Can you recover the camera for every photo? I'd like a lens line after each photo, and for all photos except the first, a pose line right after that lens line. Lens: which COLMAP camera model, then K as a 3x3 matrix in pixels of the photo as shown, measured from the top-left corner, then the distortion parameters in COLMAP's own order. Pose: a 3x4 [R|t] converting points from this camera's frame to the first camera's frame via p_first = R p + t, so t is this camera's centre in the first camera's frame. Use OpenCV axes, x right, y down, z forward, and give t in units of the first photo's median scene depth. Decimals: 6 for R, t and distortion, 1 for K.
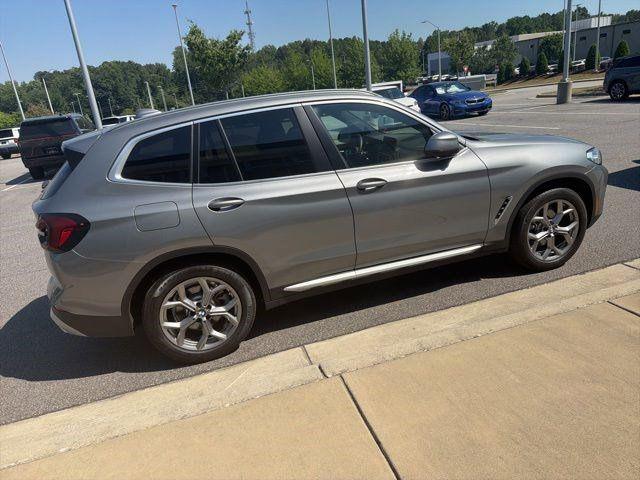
lens RADIAL K [[447.3, 0, 317.9], [0, 447.3, 237.1], [0, 0, 1]] dist [0.025062, -0.030310]
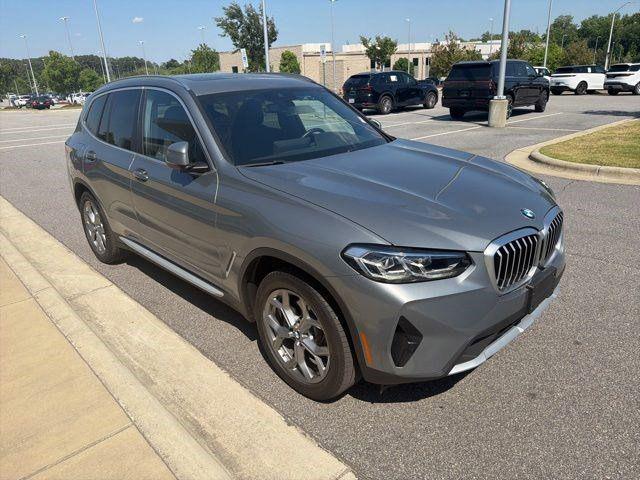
lens RADIAL K [[447.3, 0, 319.6], [0, 447.3, 244.2], [0, 0, 1]] dist [0.025062, -0.030310]
pose [[0.449351, 0.401195, -0.798202, 1.137080], [-0.285966, 0.911071, 0.296940, -0.379800], [0.846349, 0.094829, 0.524118, 0.786830]]
